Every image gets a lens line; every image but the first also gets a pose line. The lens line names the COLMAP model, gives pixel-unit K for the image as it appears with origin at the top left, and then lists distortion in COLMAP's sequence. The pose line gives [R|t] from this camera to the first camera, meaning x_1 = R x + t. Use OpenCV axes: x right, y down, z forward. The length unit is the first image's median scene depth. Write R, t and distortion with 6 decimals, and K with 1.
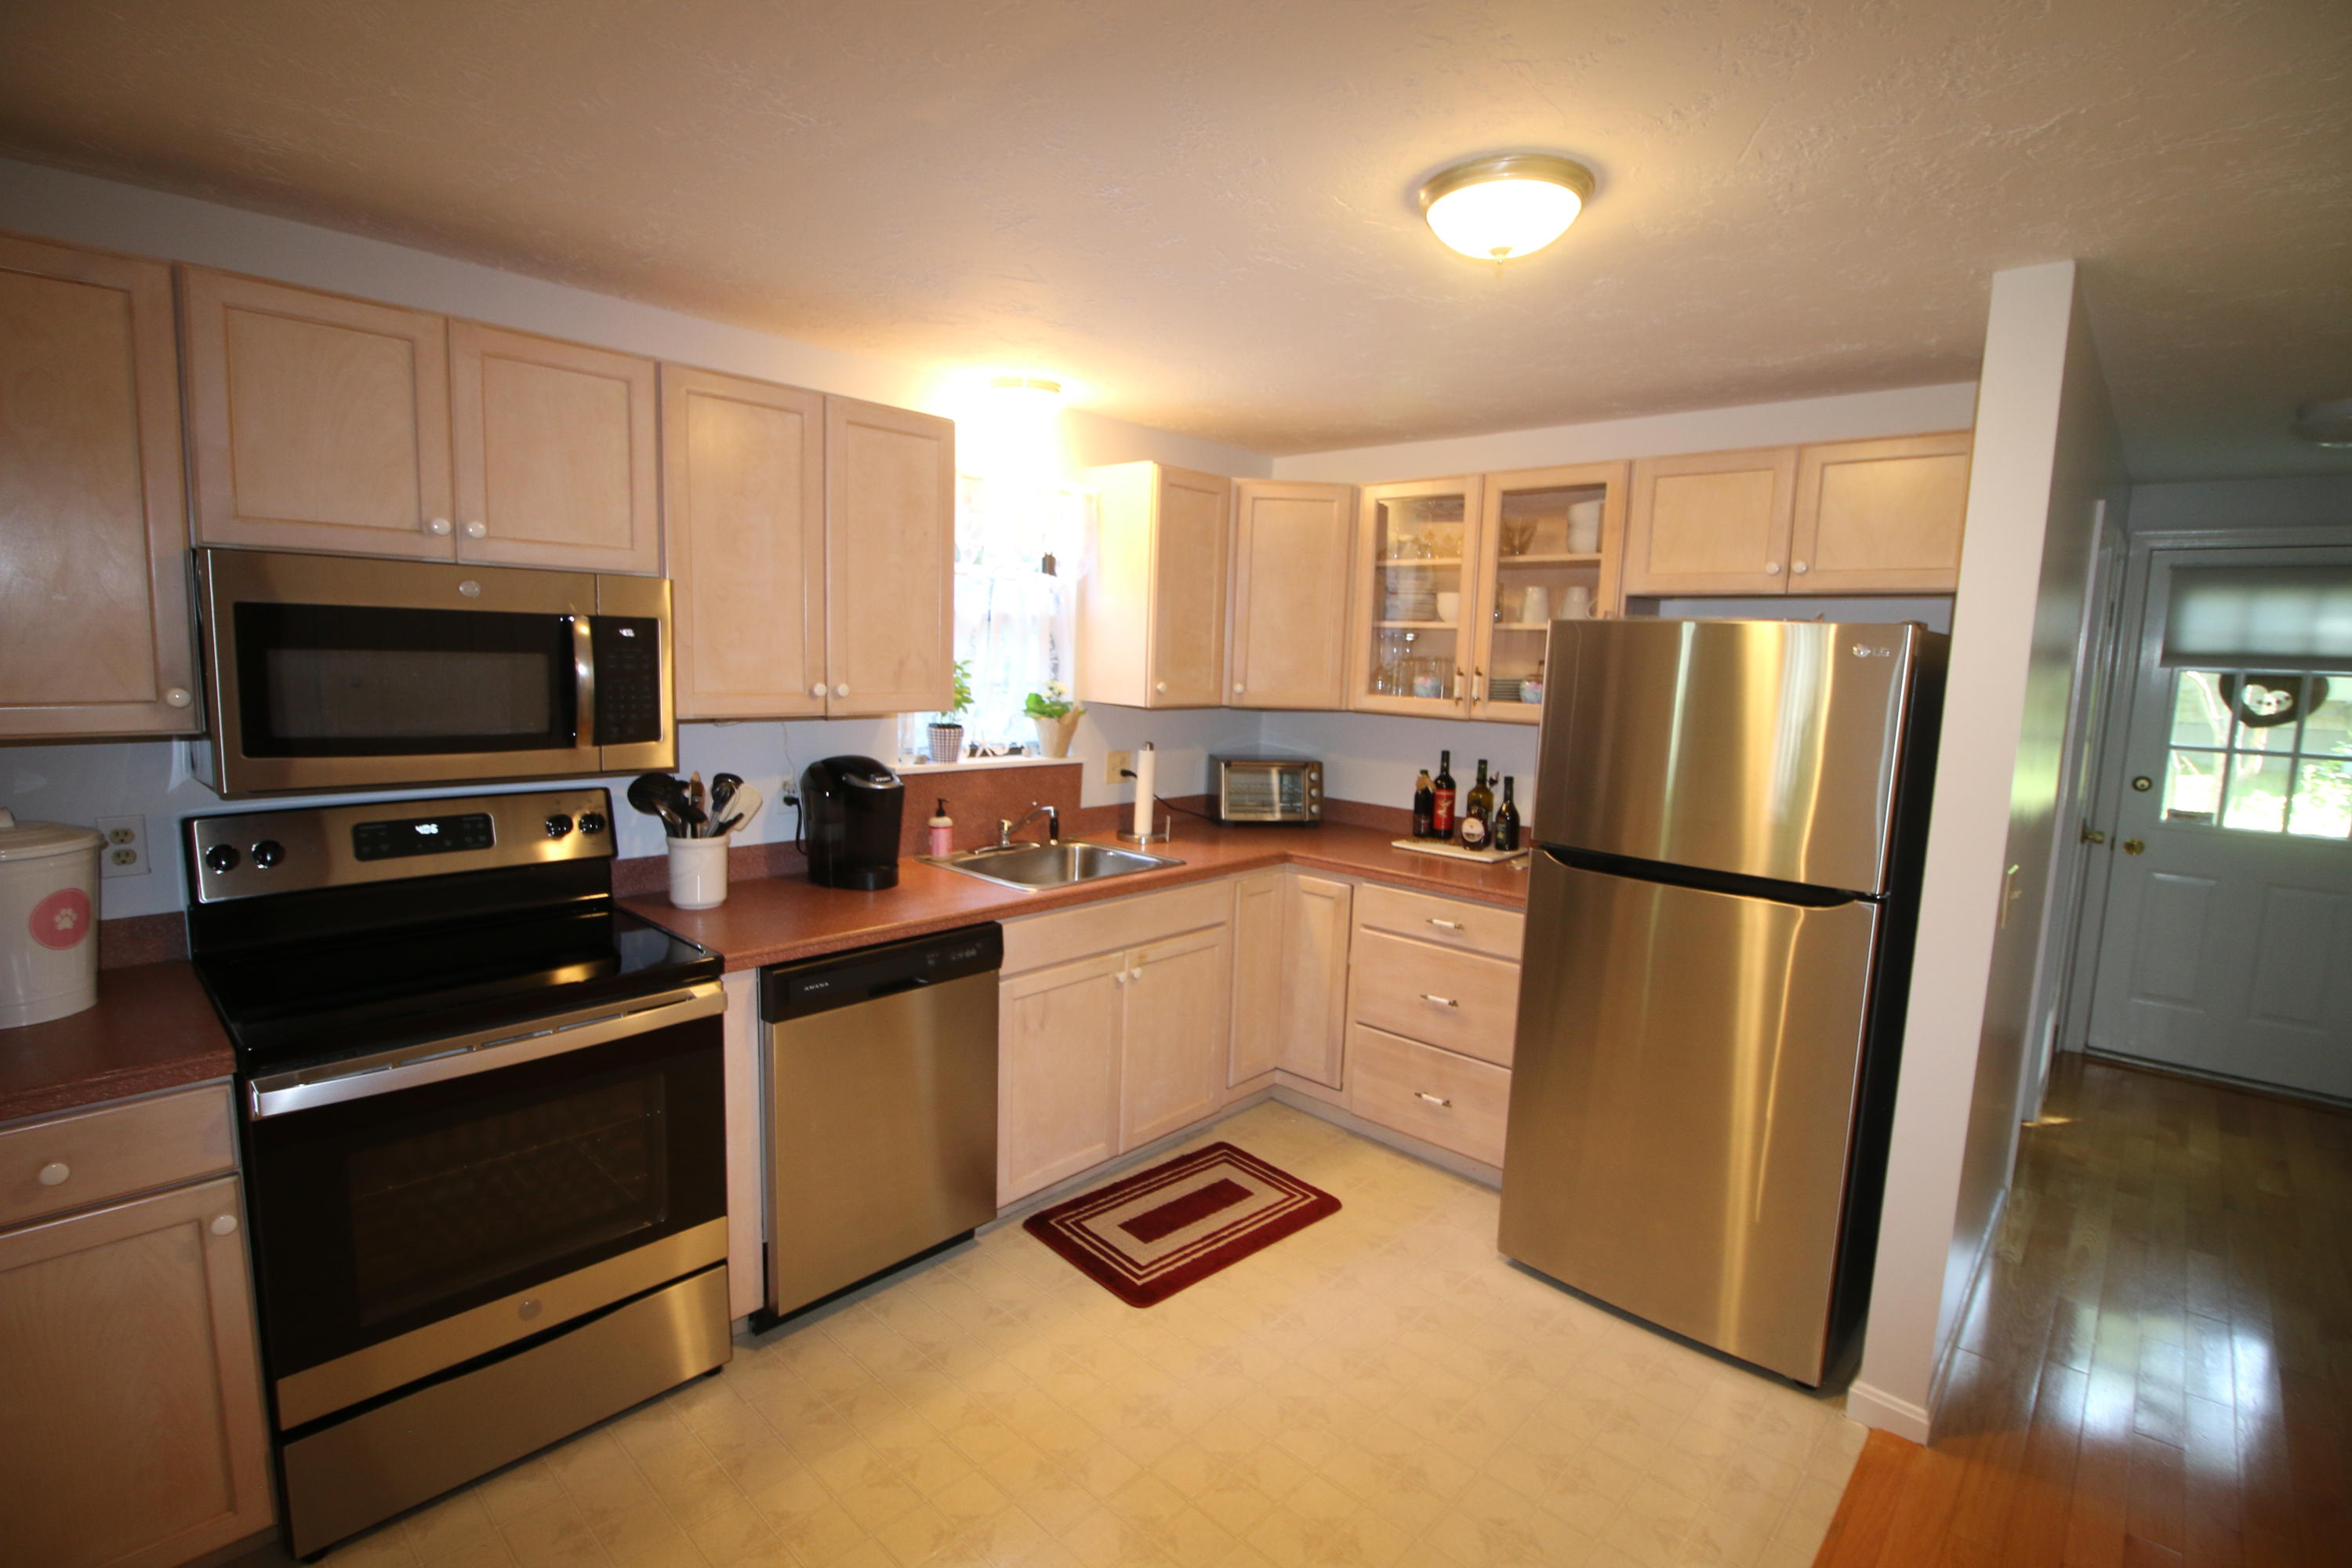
lens RADIAL K [[1077.2, 0, 1169.9], [0, 1077.2, 782.5], [0, 0, 1]] dist [0.000680, -0.014655]
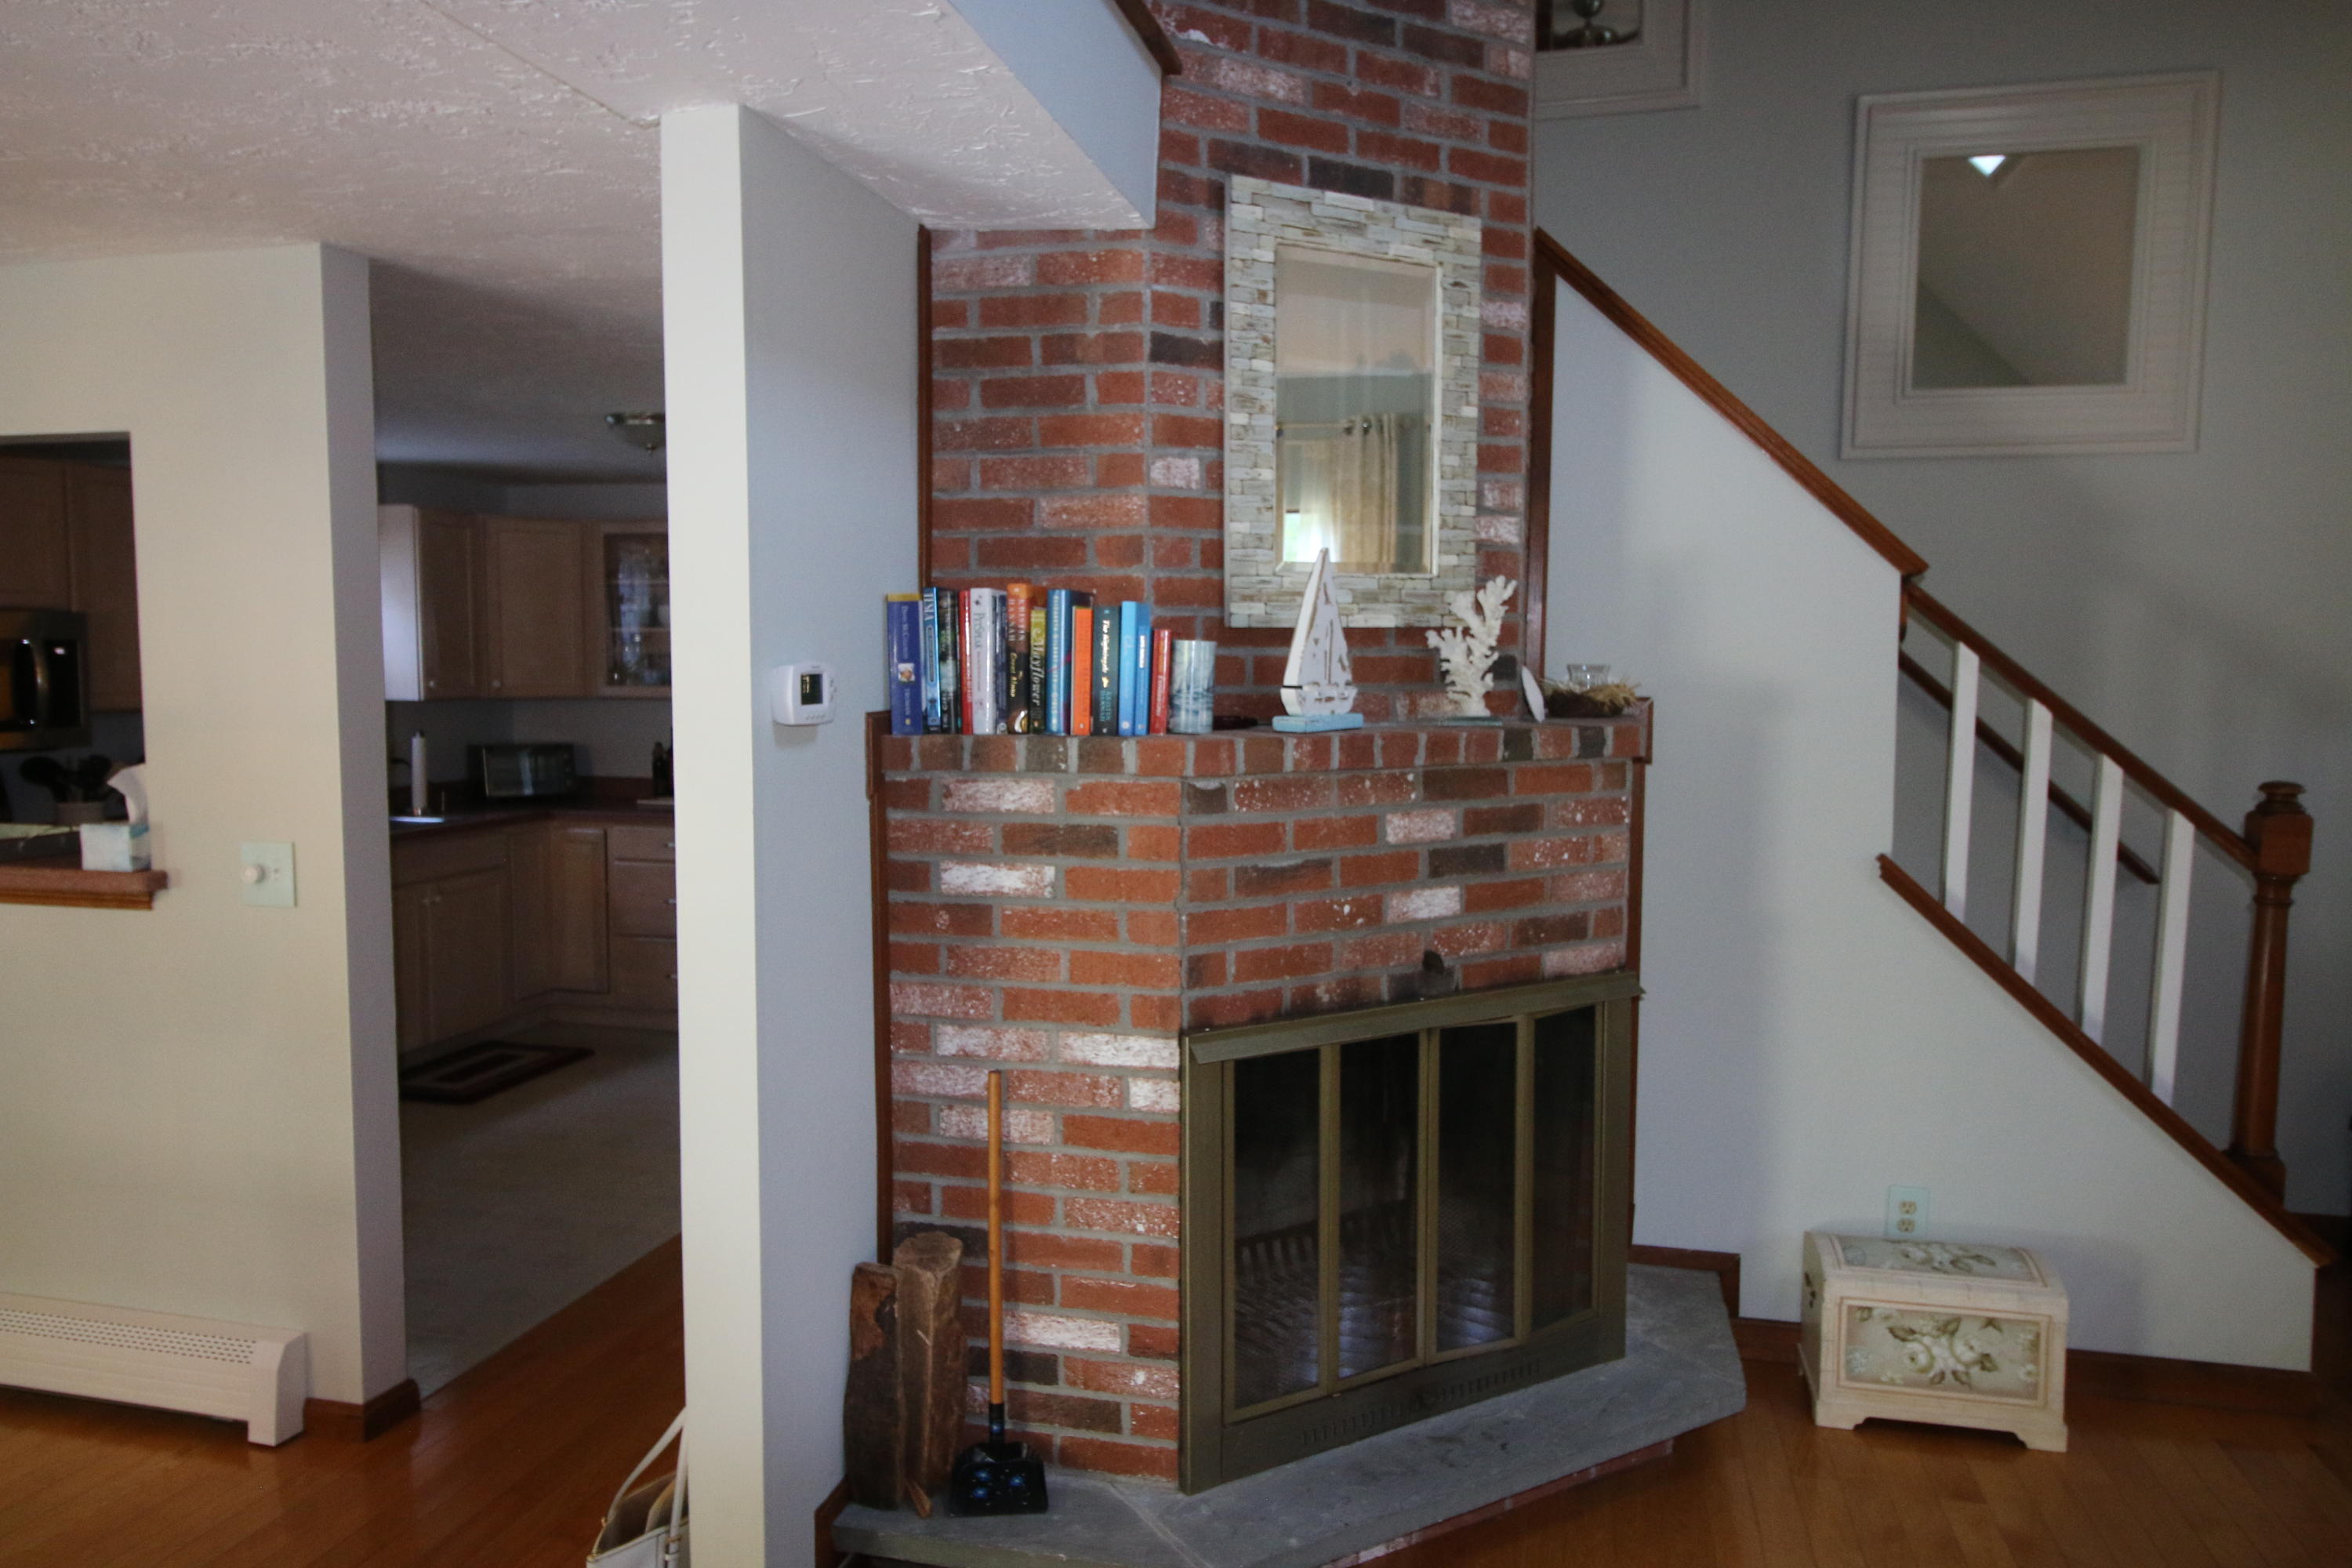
lens RADIAL K [[1634.6, 0, 1176.0], [0, 1634.6, 784.0], [0, 0, 1]] dist [0.064774, 0.001121]
pose [[0.872832, -0.066617, 0.483453, -0.185471], [0.085288, 0.996216, -0.016707, 0.128773], [-0.480511, 0.055815, 0.875211, -1.062990]]
